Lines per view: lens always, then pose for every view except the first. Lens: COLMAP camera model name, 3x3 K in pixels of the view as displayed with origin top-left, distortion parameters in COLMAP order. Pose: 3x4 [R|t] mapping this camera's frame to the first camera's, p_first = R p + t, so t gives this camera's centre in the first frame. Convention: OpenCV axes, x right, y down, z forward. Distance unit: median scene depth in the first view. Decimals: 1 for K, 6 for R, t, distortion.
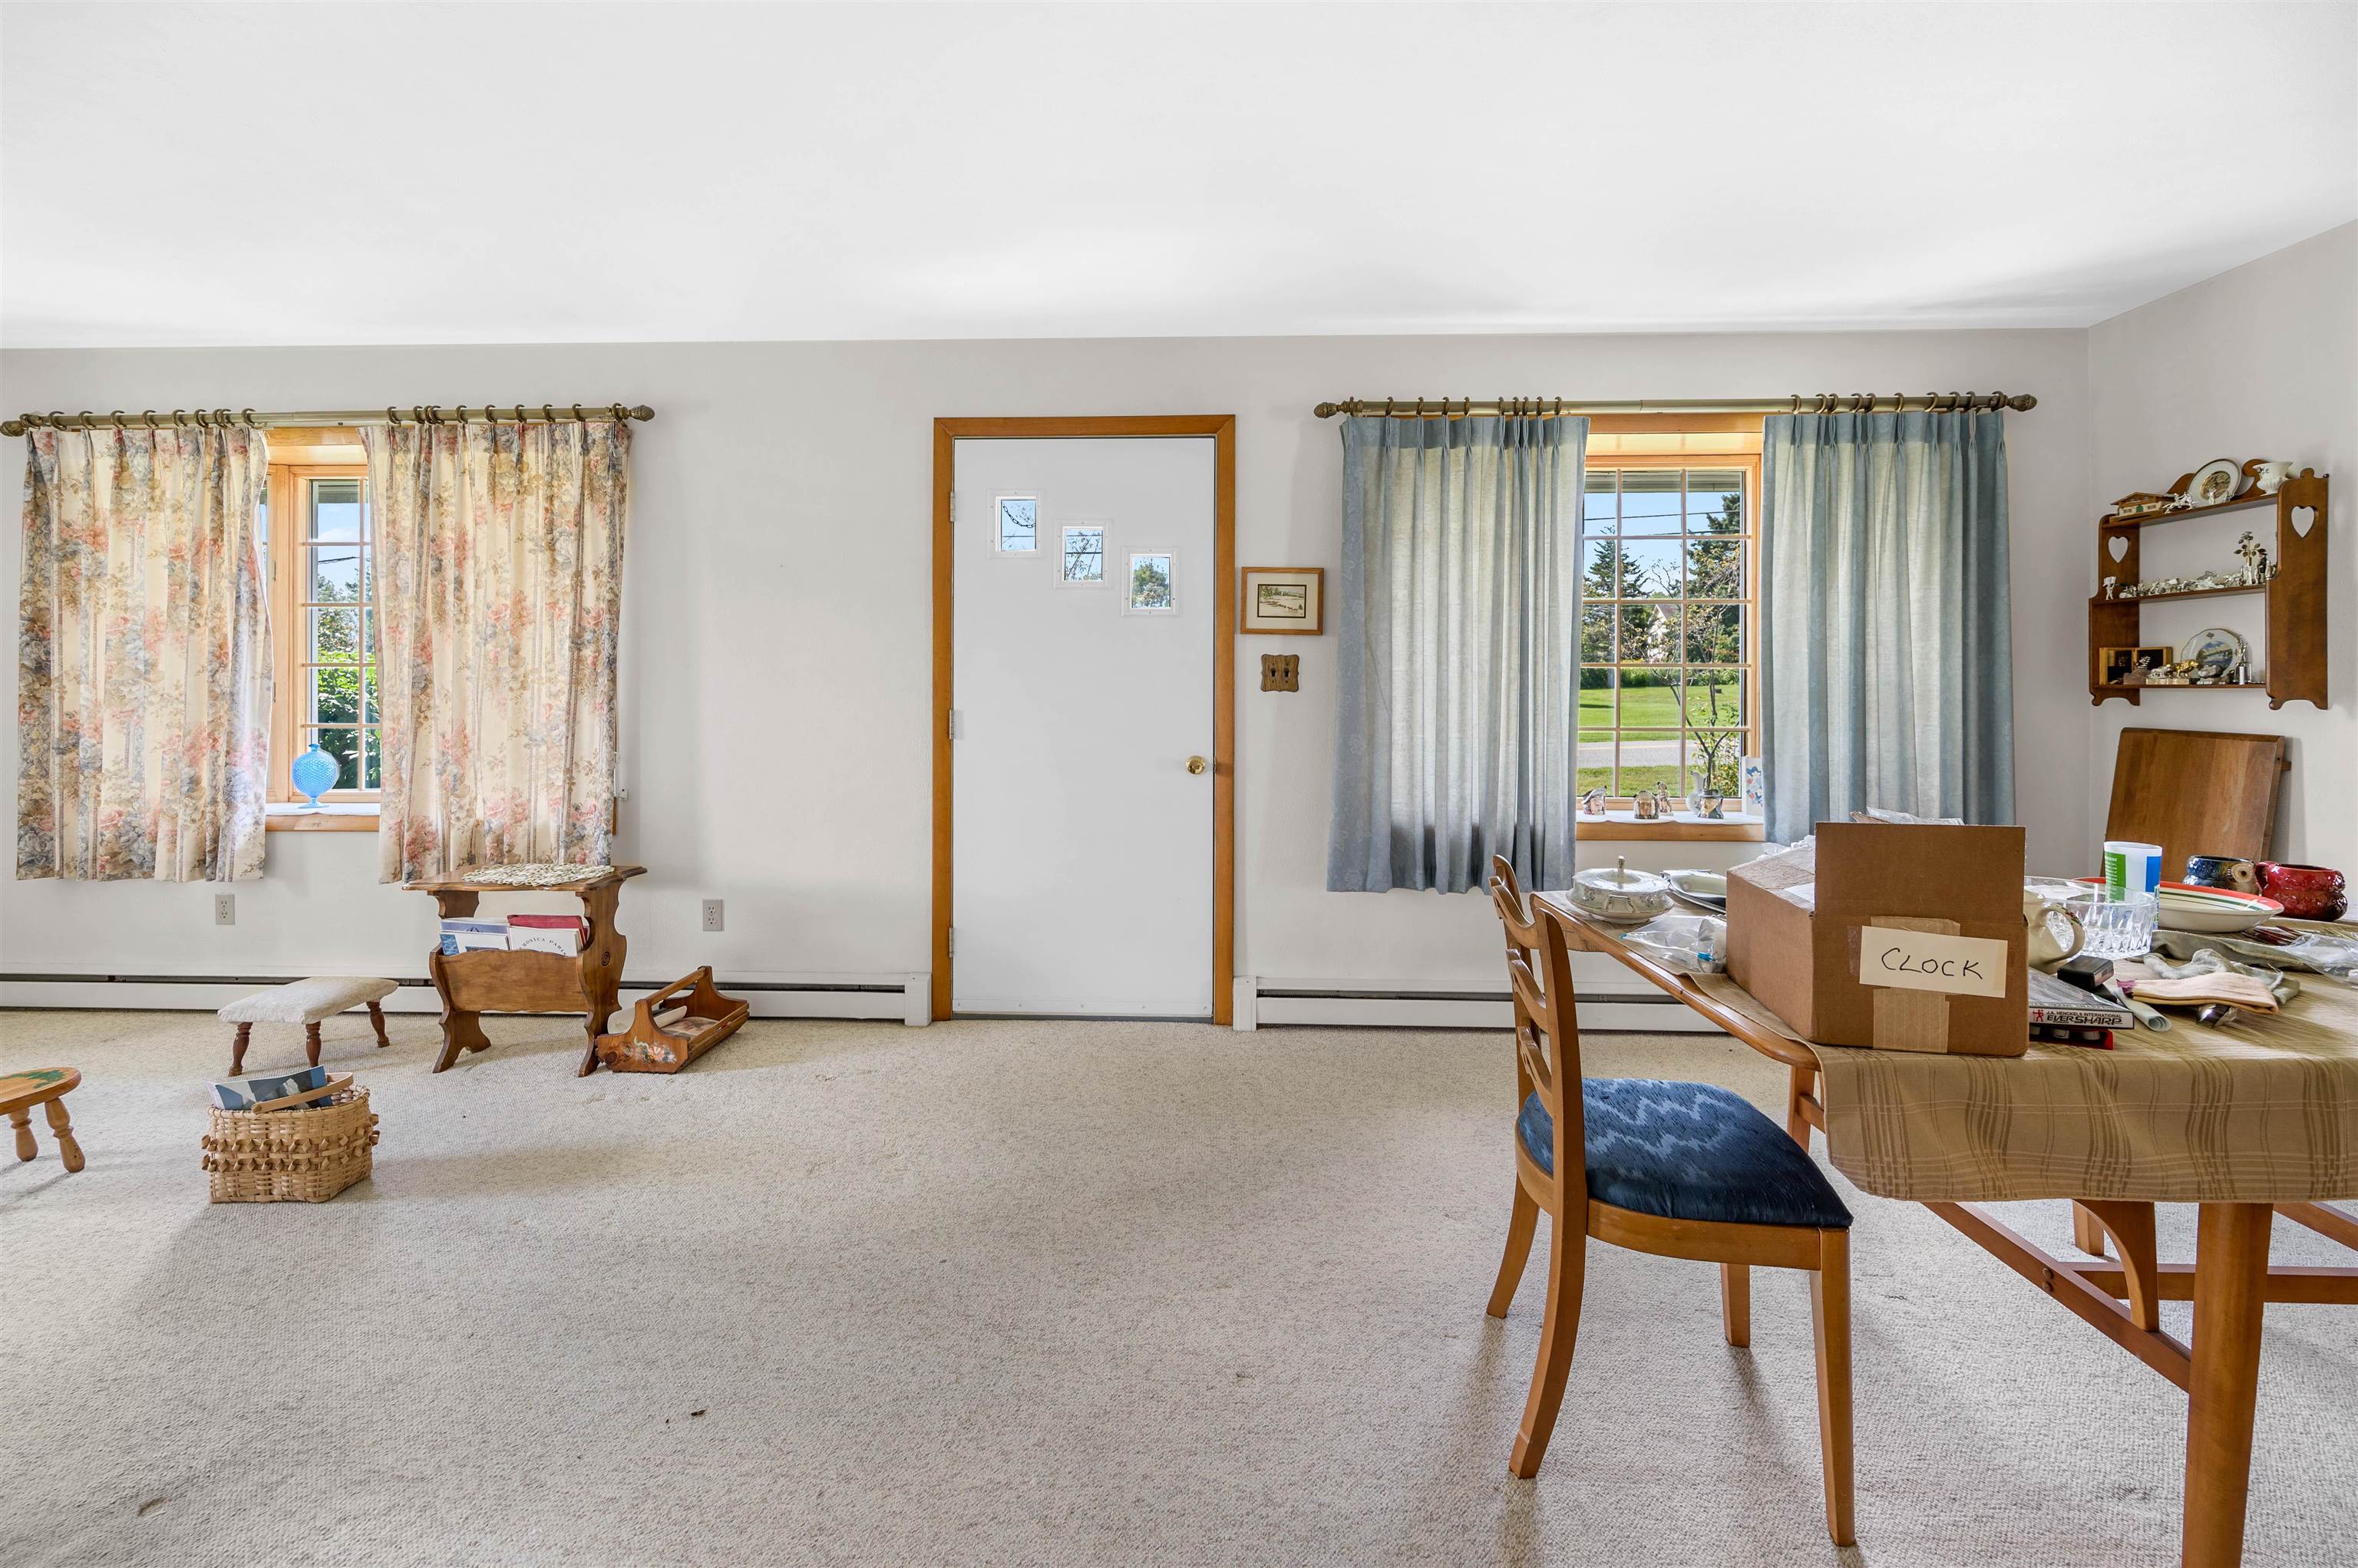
lens RADIAL K [[1005.6, 0, 1168.4], [0, 1005.6, 699.0], [0, 0, 1]] dist [0.001638, 0.000283]
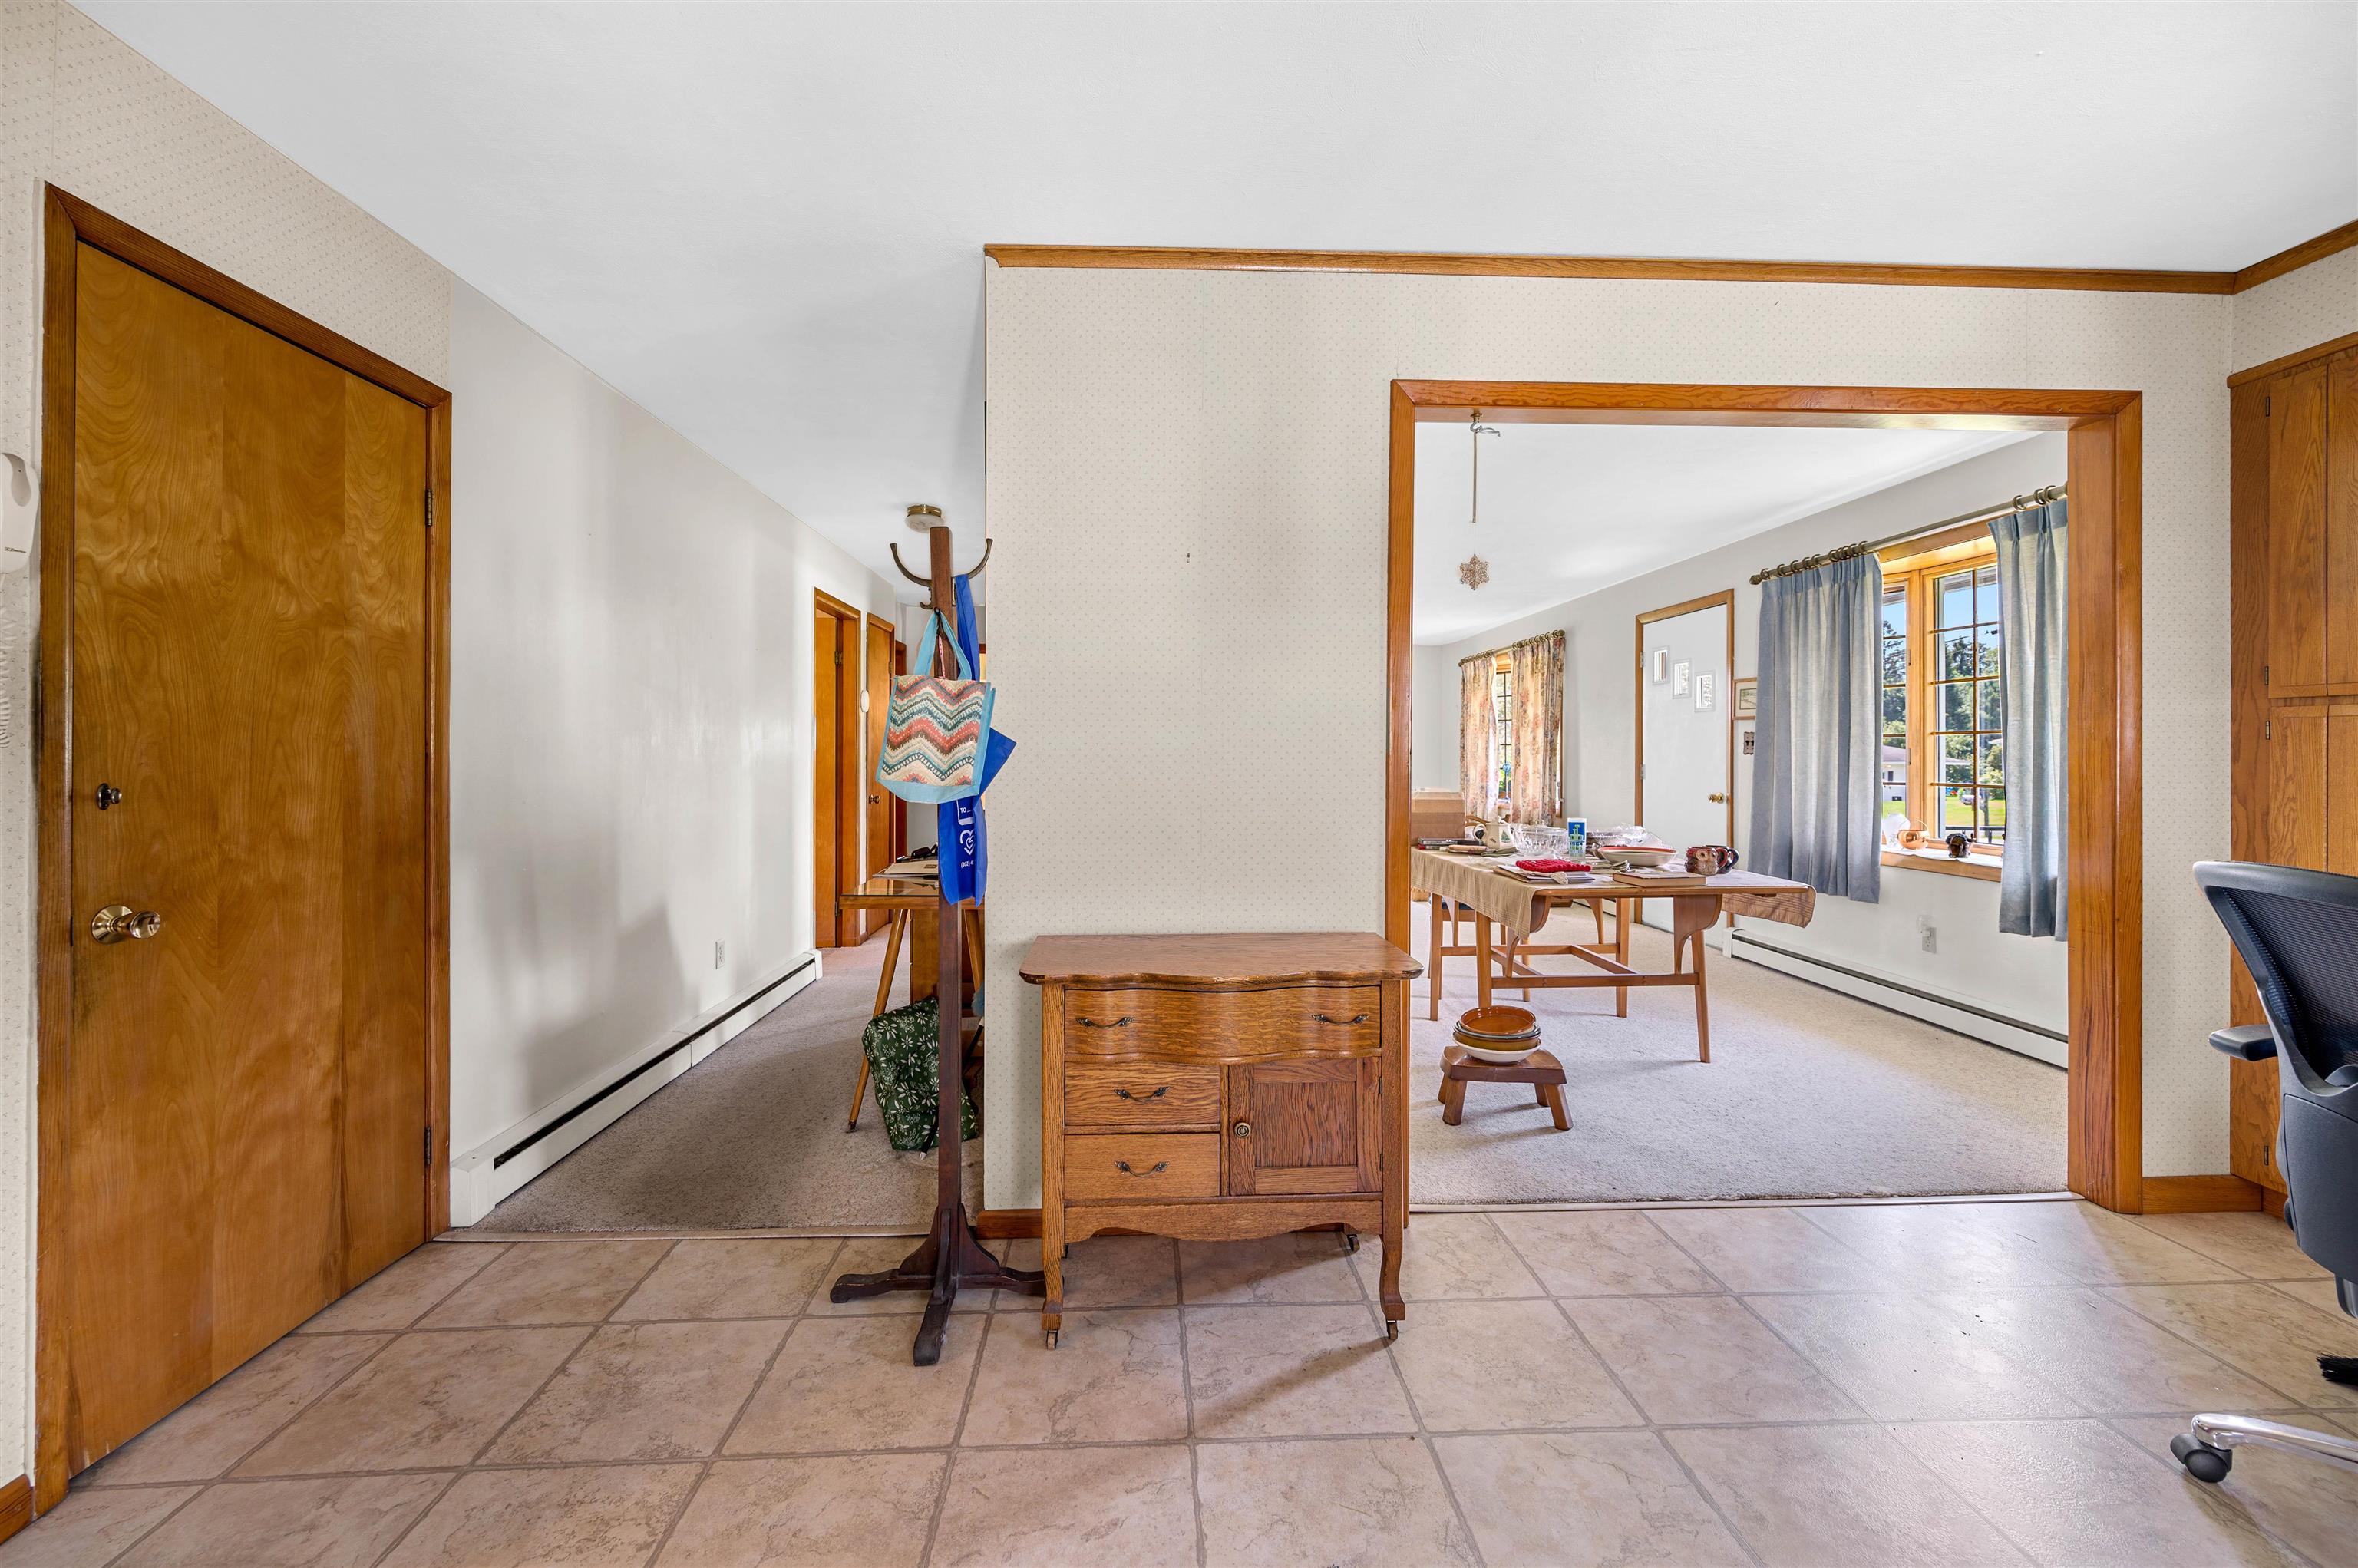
lens RADIAL K [[954.4, 0, 1161.8], [0, 954.4, 759.2], [0, 0, 1]] dist [0.001216, -0.000619]
pose [[0.081457, -0.001917, -0.996675, 1.556314], [-0.002970, 0.999993, -0.002166, 0.006097], [0.996672, 0.003136, 0.081450, -0.068048]]
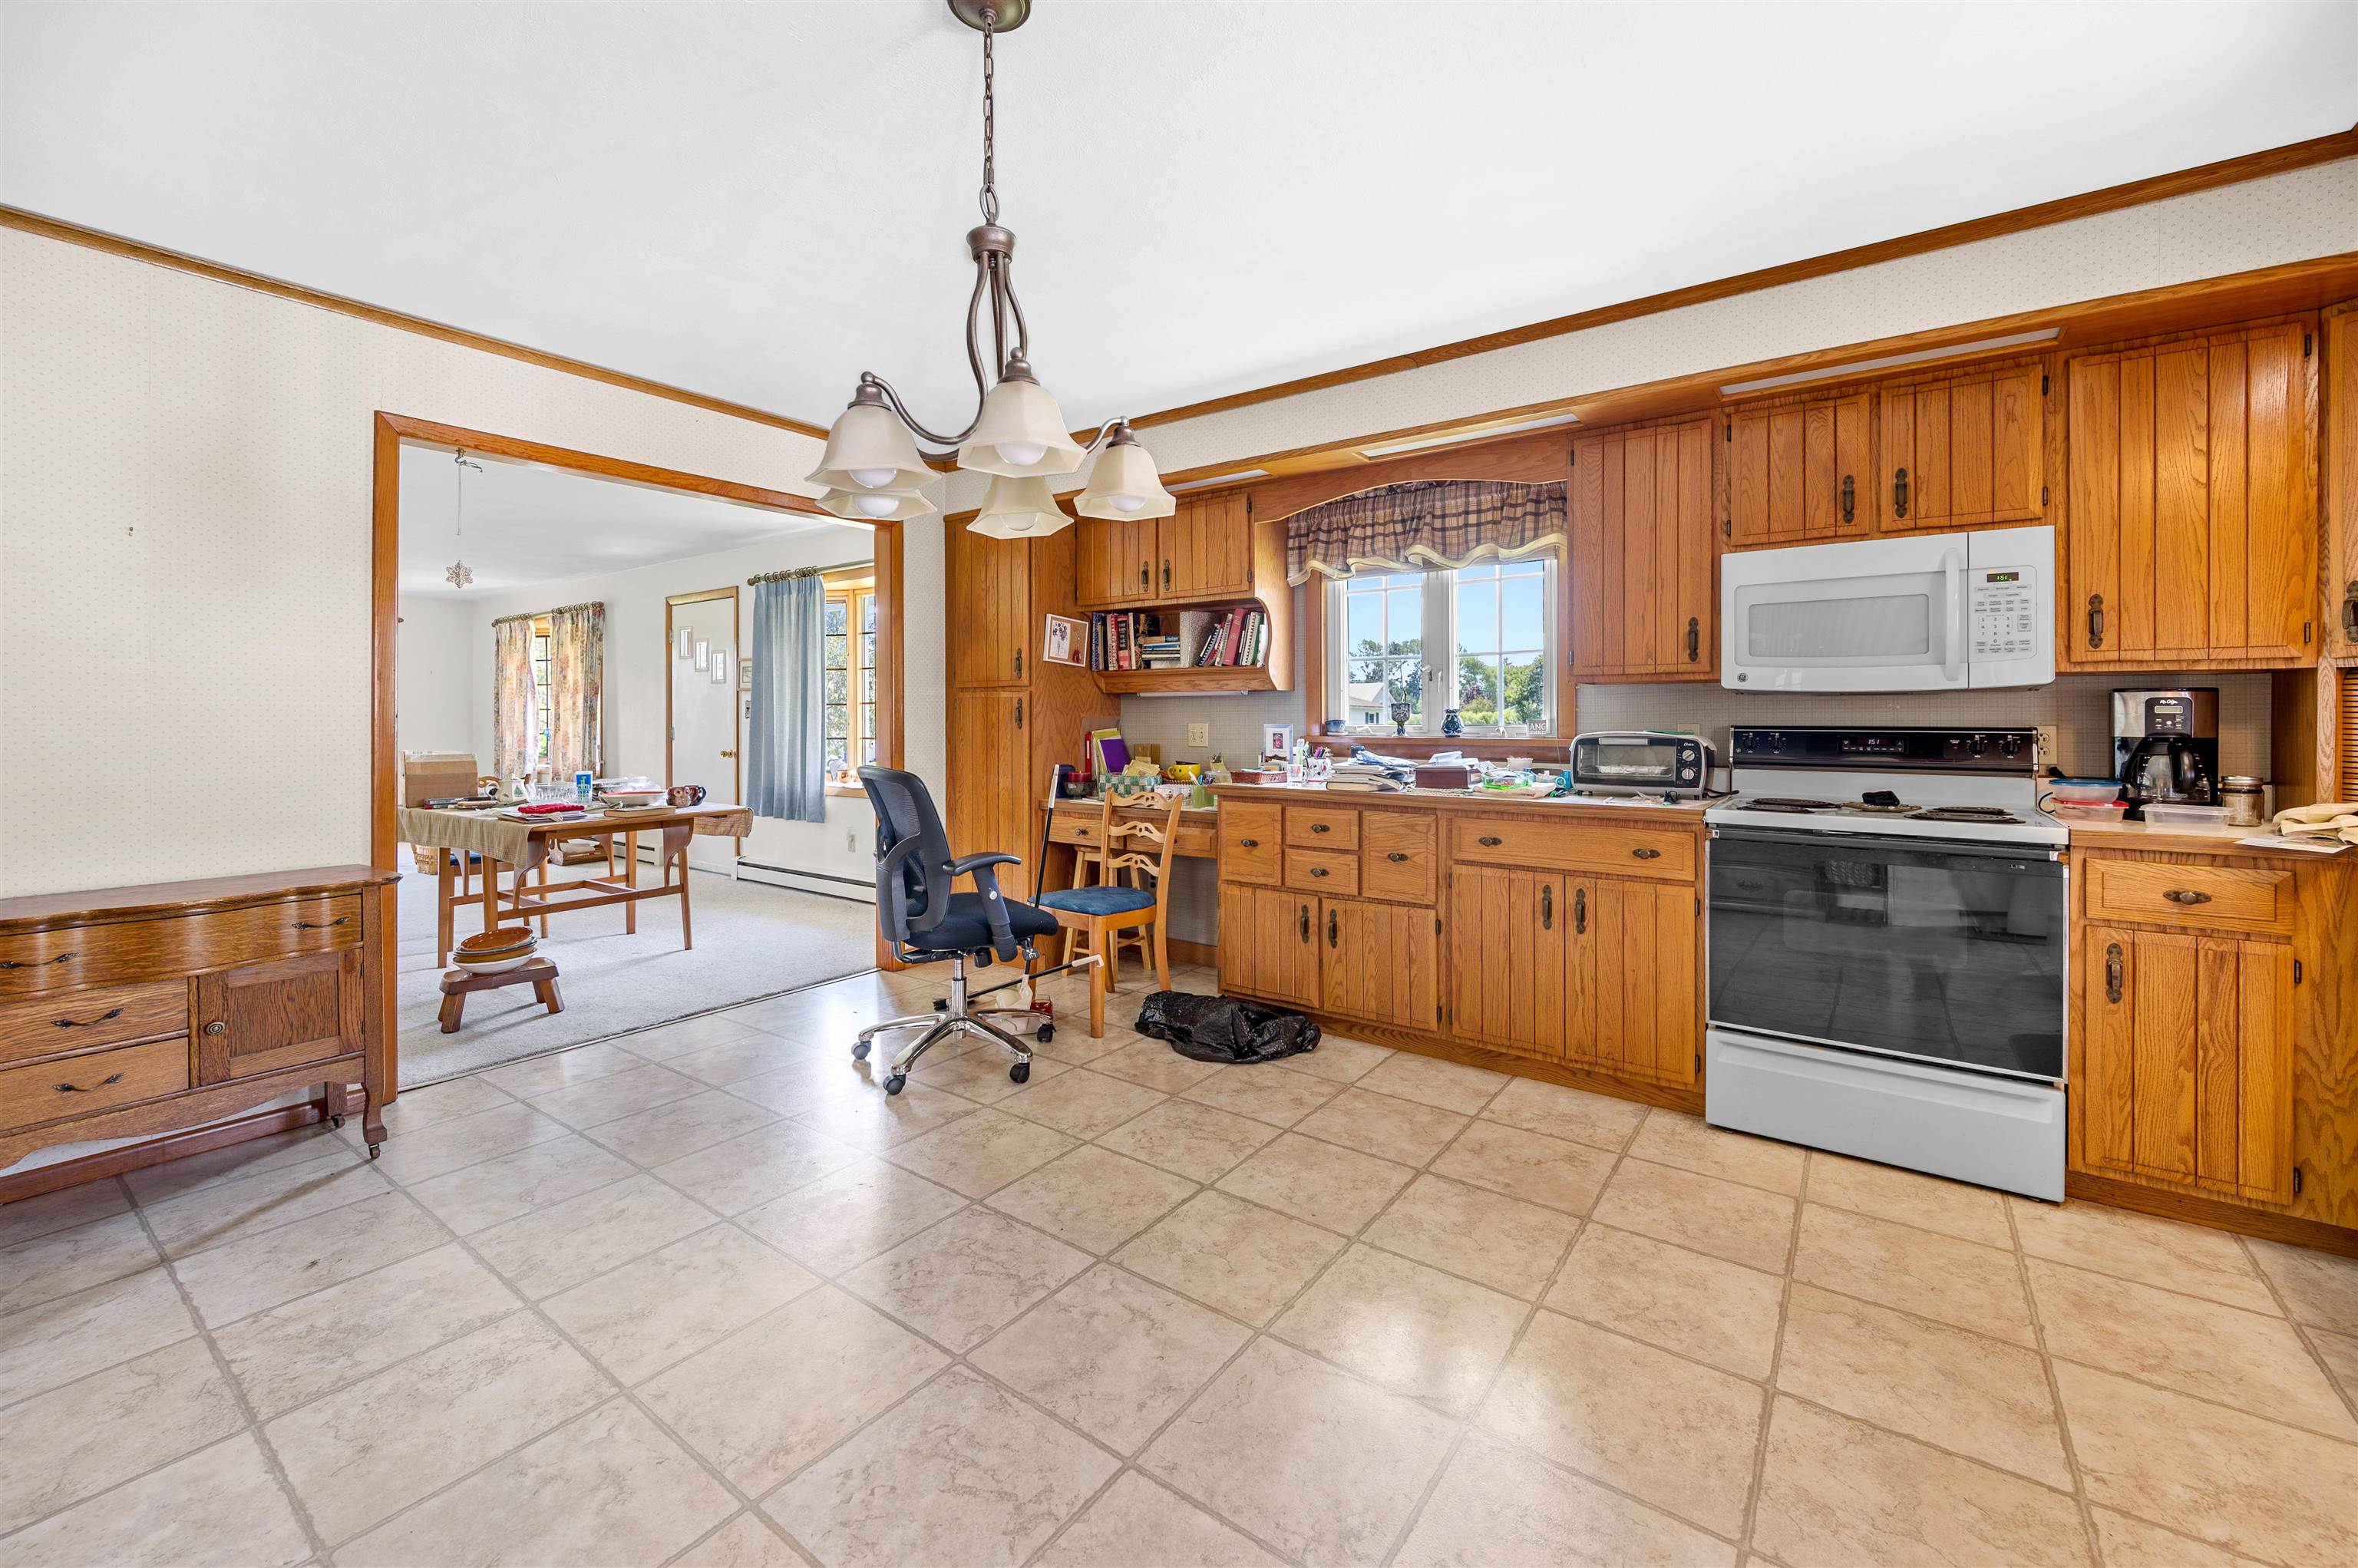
lens RADIAL K [[954.4, 0, 1171.9], [0, 954.4, 721.3], [0, 0, 1]] dist [0.001216, -0.000619]
pose [[0.835121, -0.007613, -0.550014, 1.896487], [0.006645, 0.999971, -0.003752, 0.011630], [0.550026, -0.000522, 0.835147, -0.155314]]
